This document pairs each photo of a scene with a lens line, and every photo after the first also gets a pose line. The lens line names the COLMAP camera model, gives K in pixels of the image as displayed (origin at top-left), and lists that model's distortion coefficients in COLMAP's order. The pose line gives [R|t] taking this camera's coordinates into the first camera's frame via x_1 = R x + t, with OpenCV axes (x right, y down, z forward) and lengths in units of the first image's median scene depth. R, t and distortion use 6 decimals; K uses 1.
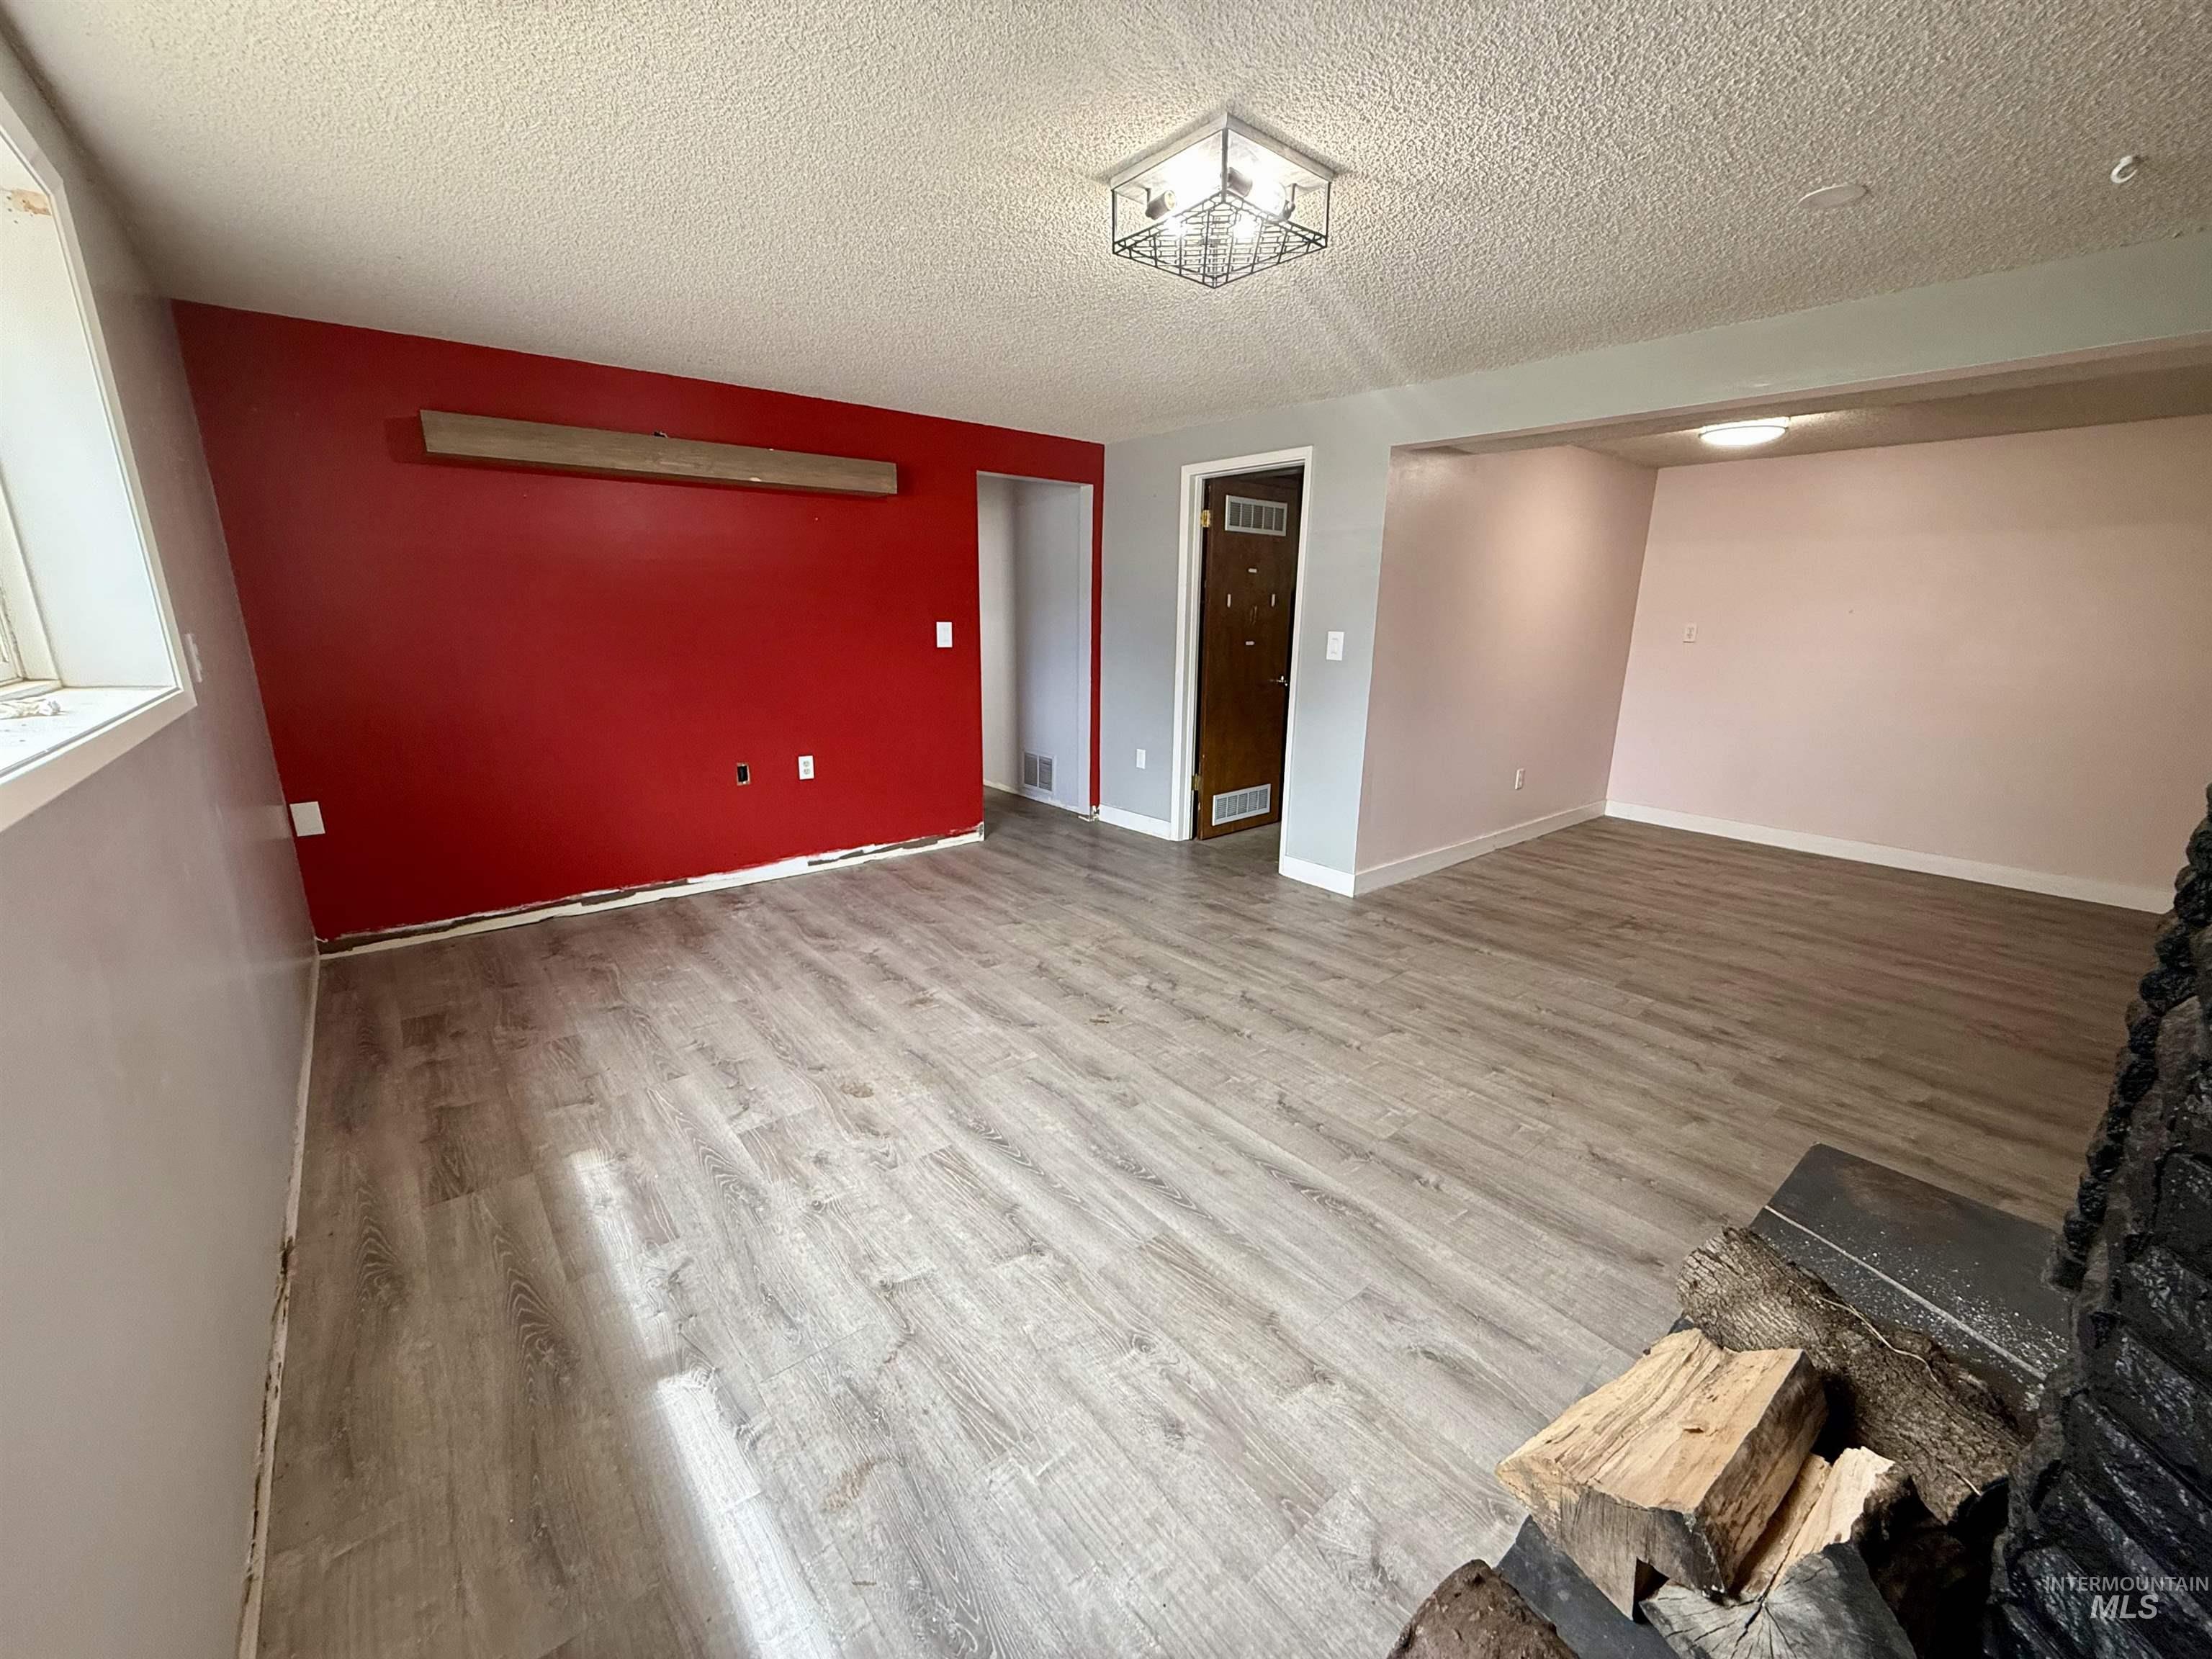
lens RADIAL K [[883.0, 0, 1100.9], [0, 883.0, 823.2], [0, 0, 1]] dist [0.000490, -0.000263]
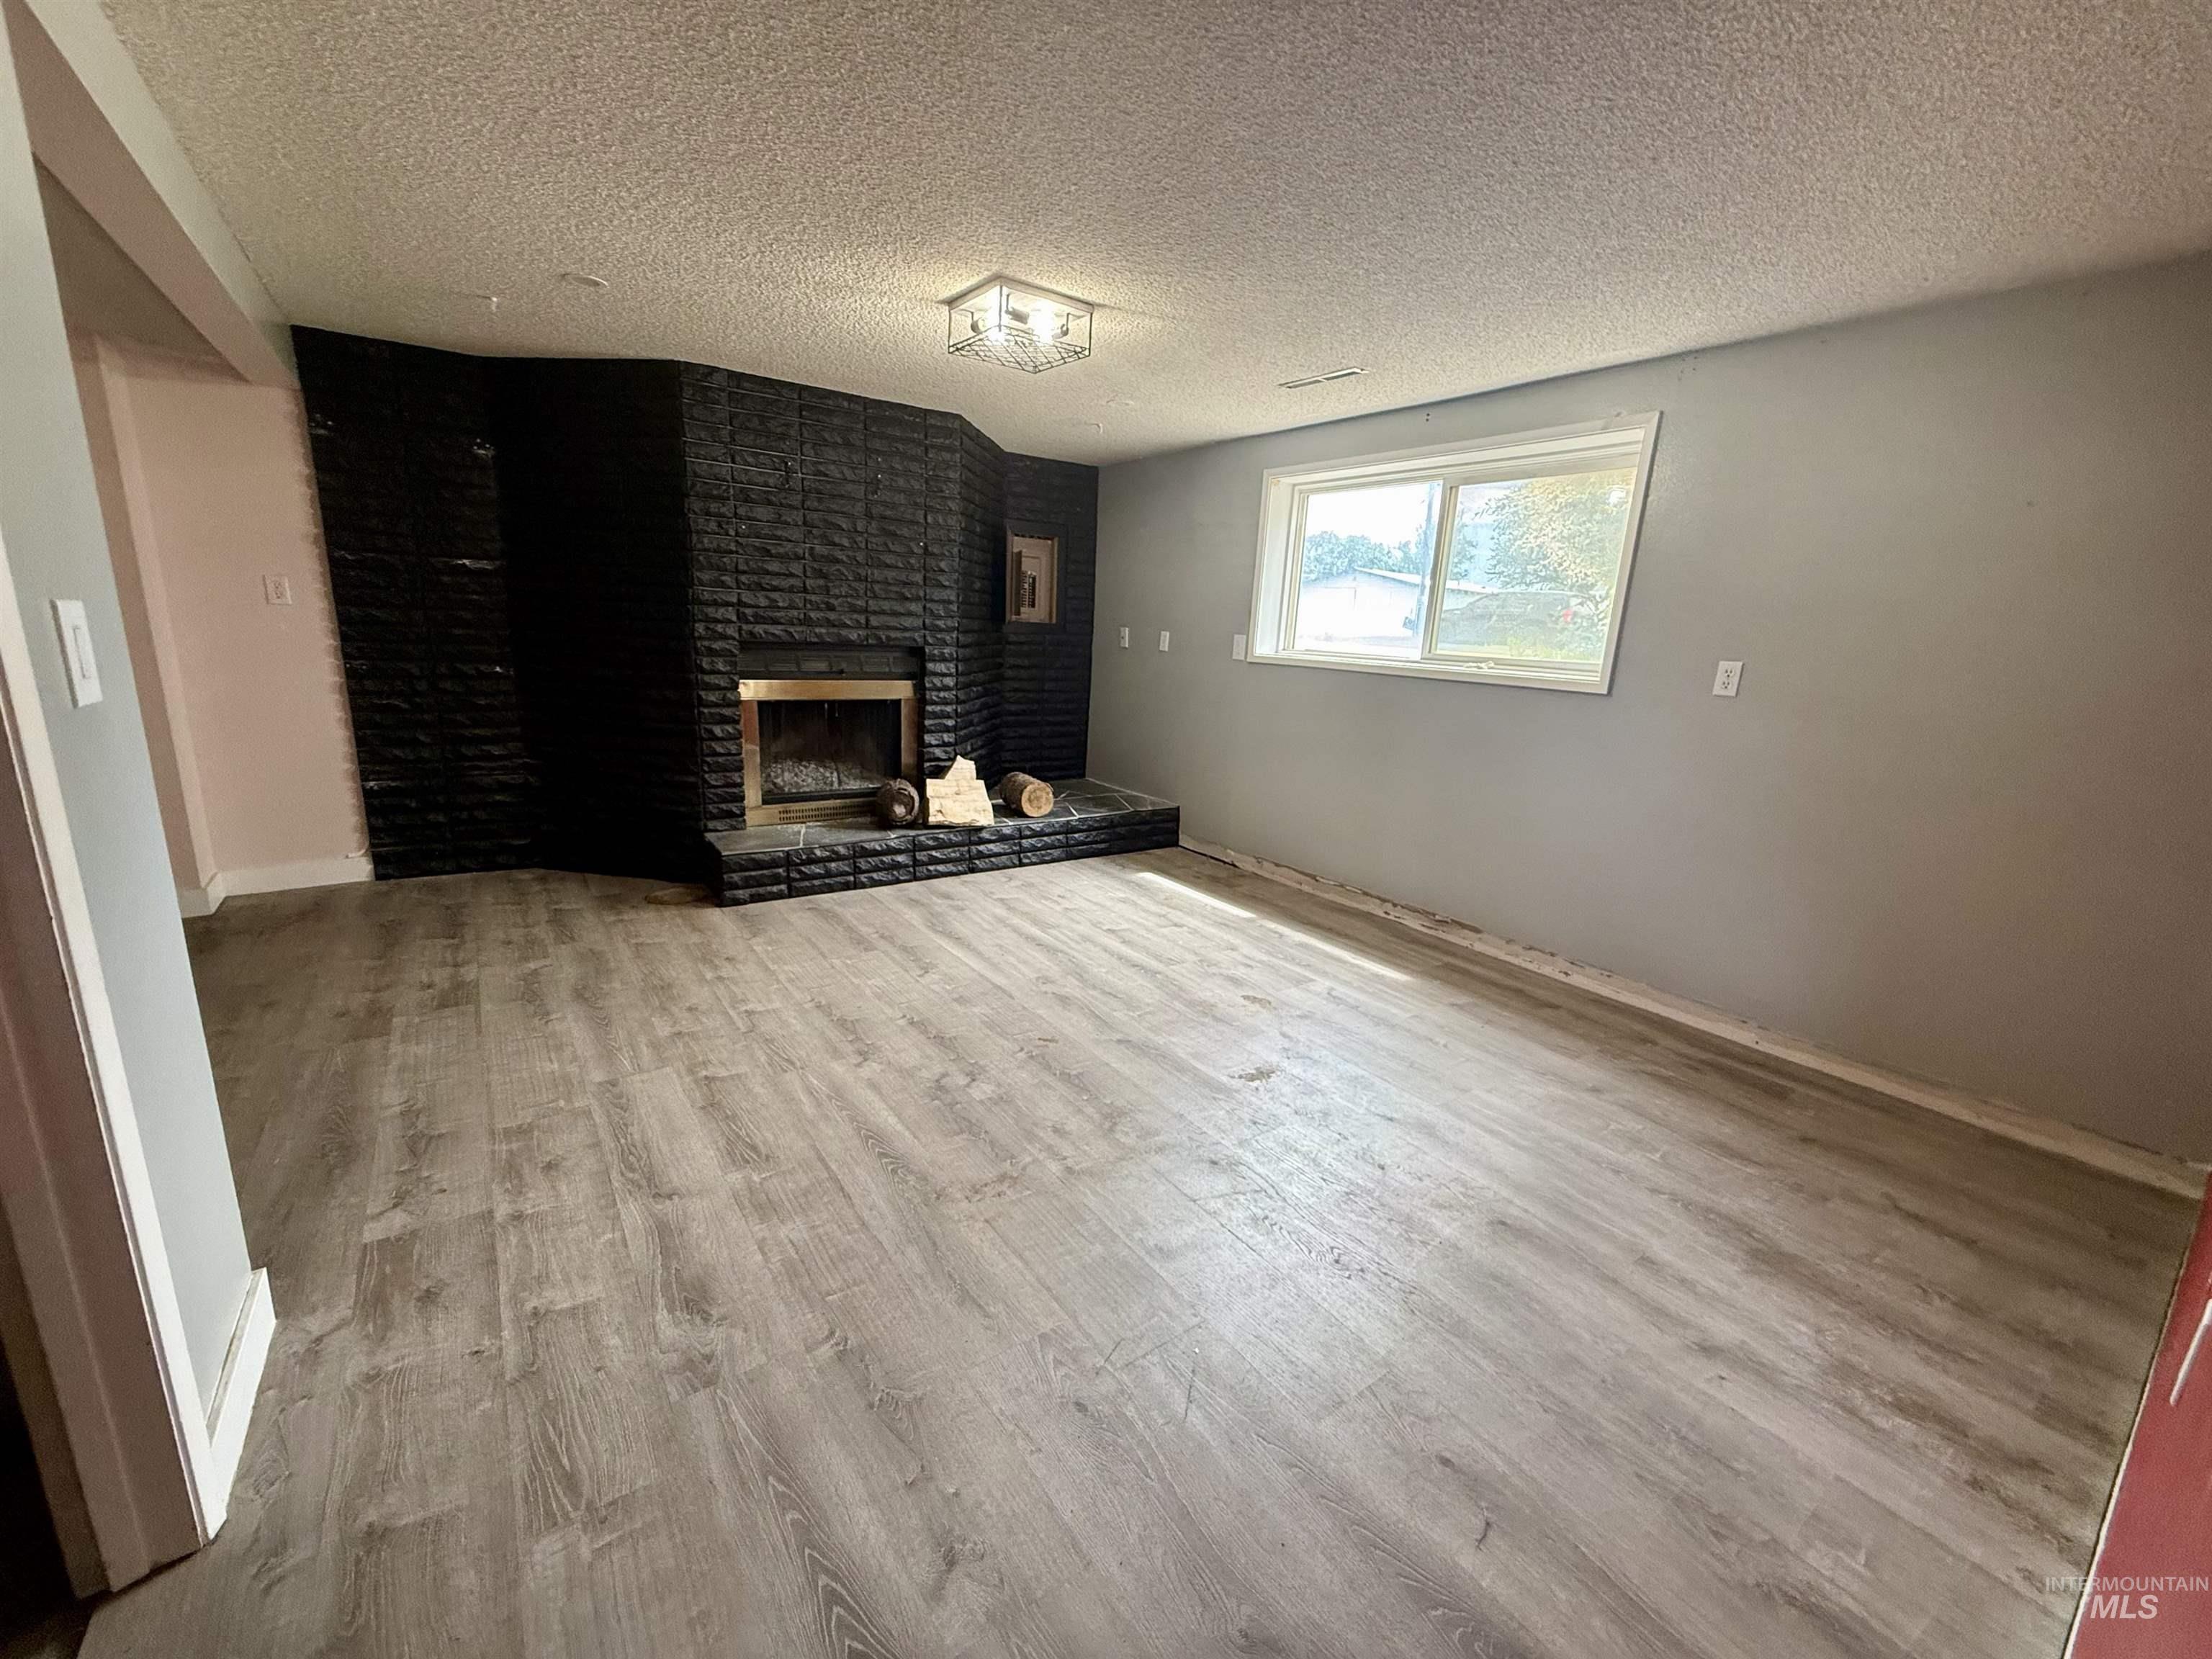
lens RADIAL K [[883.0, 0, 1103.2], [0, 883.0, 833.9], [0, 0, 1]] dist [0.000490, -0.000263]
pose [[-0.996044, -0.074322, 0.048718, -0.096037], [-0.043805, 0.887614, 0.458501, -0.436516], [-0.077320, 0.454553, -0.887358, 1.872876]]
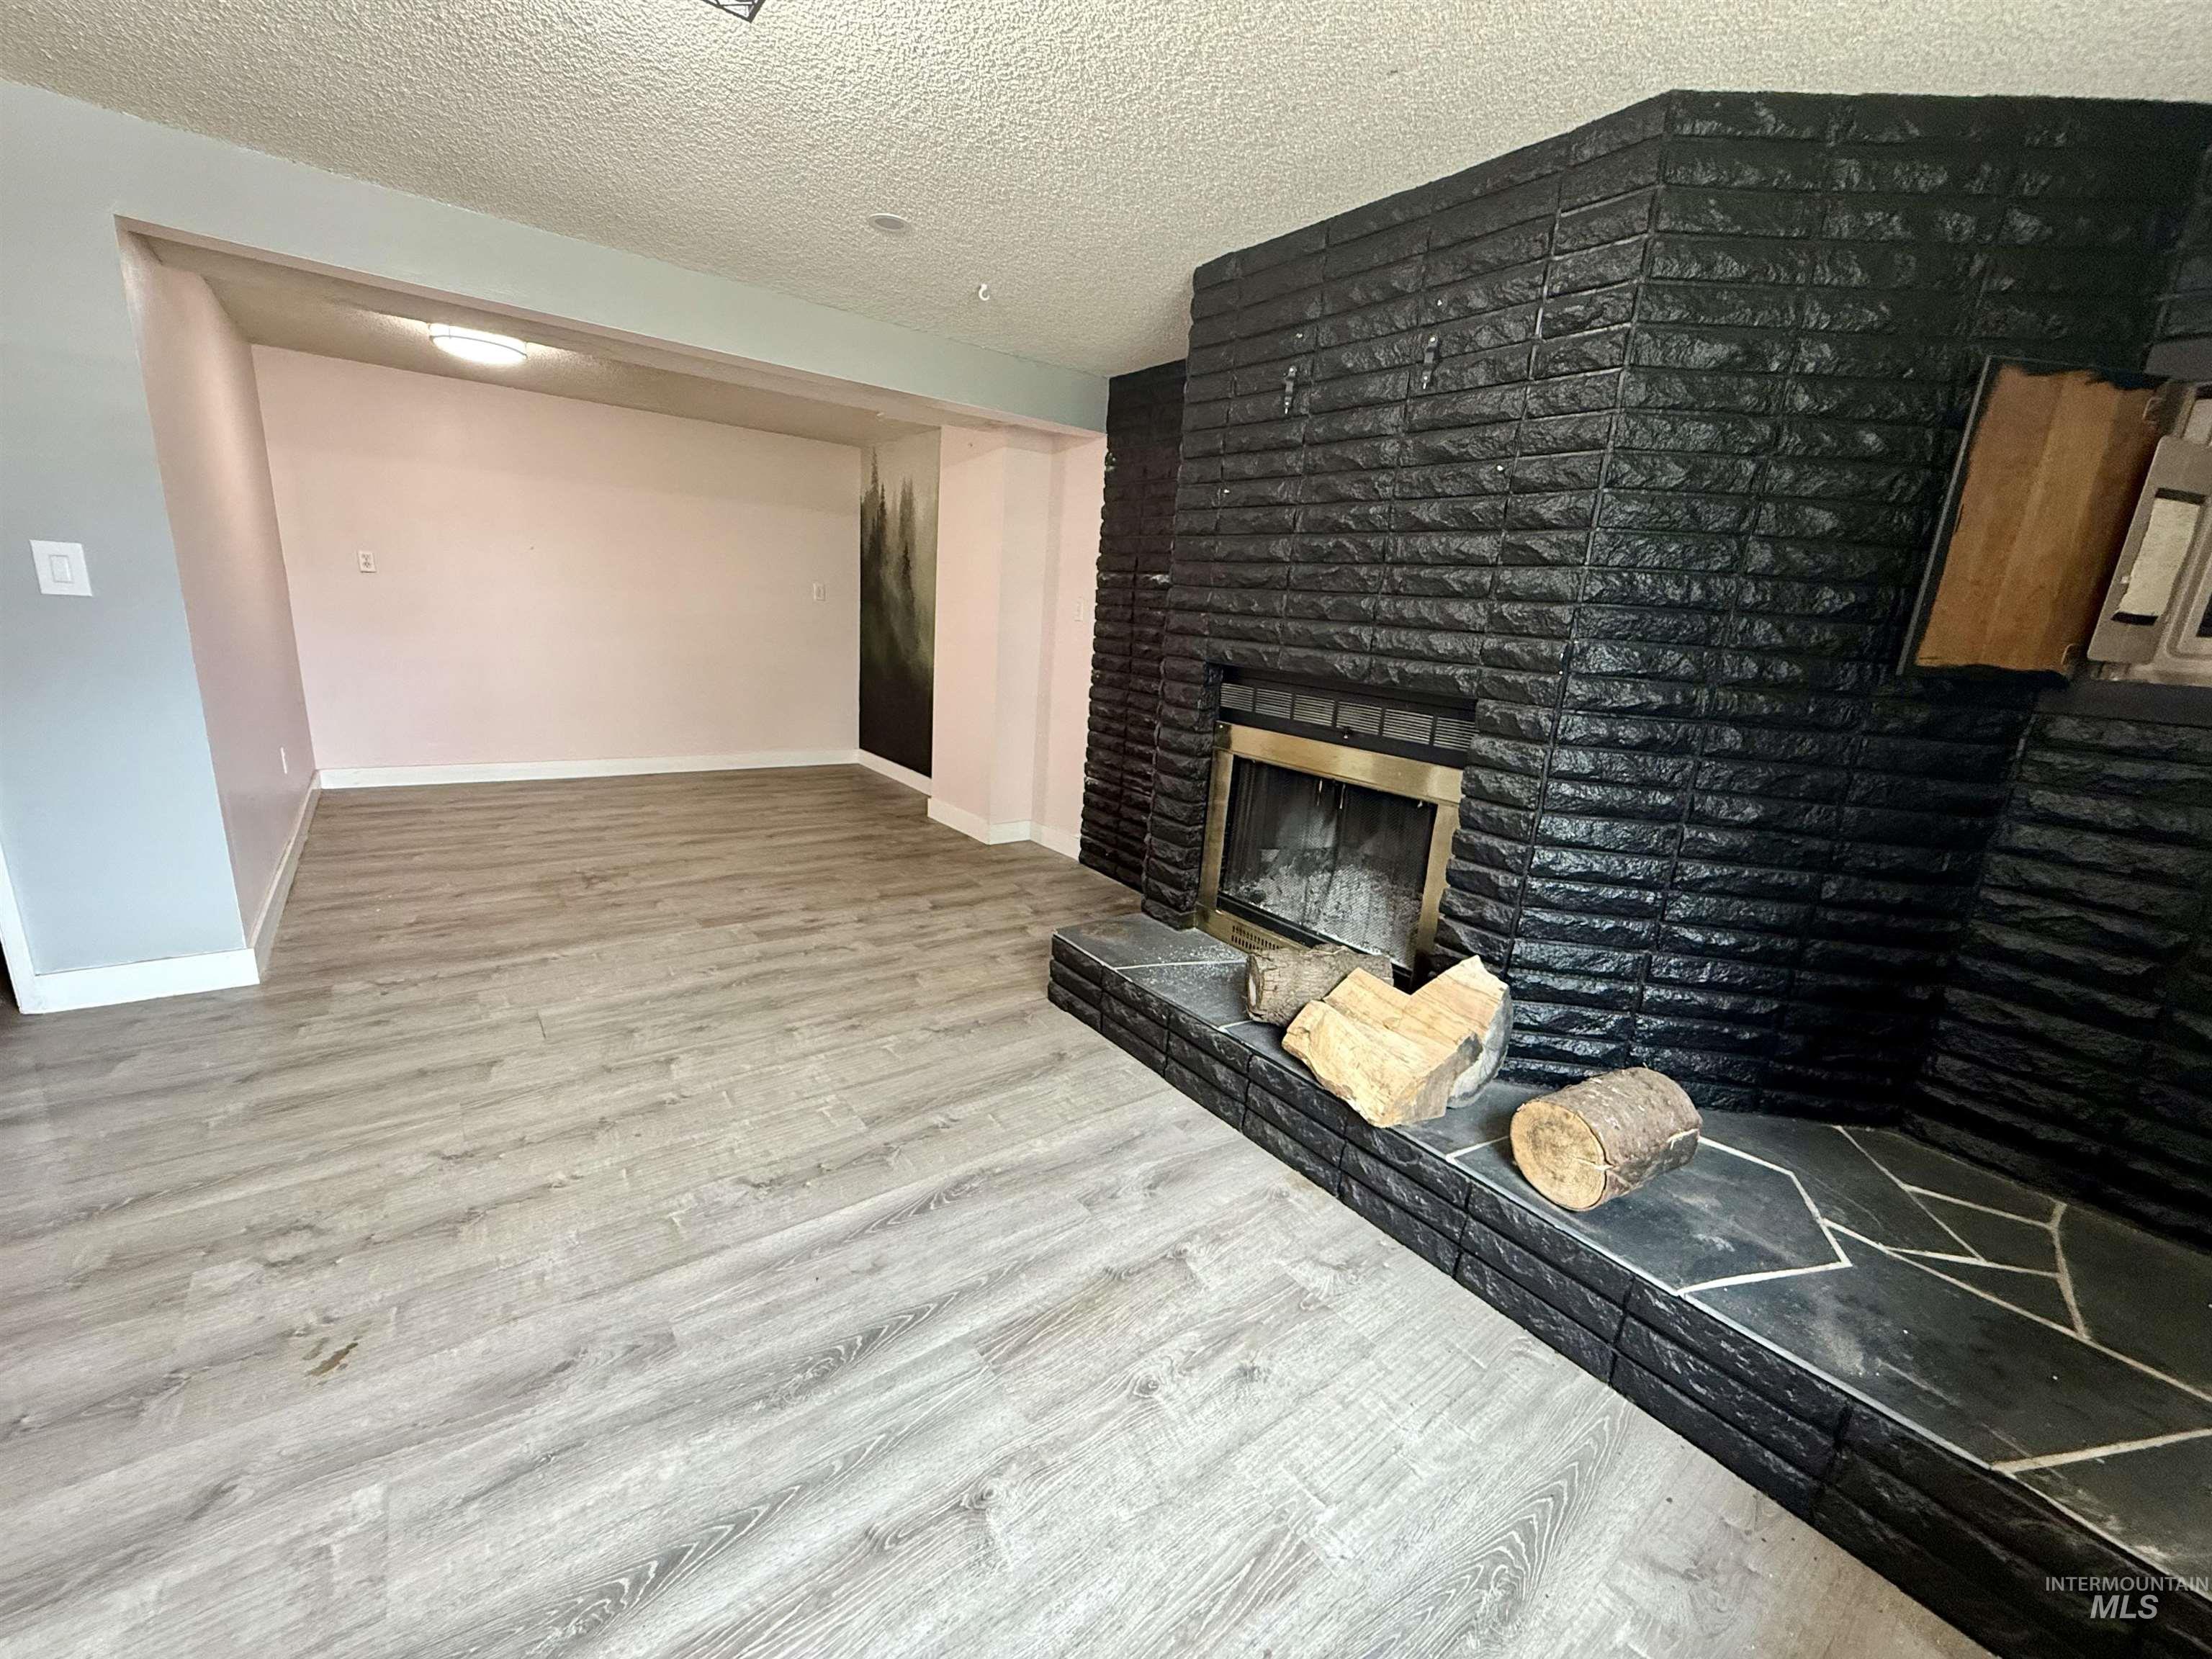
lens RADIAL K [[883.0, 0, 1104.8], [0, 883.0, 831.6], [0, 0, 1]] dist [0.000490, -0.000263]
pose [[0.034421, -0.256835, 0.965842, -0.412492], [0.171853, 0.953541, 0.247439, -0.107258], [-0.984521, 0.157465, 0.076959, 0.542149]]
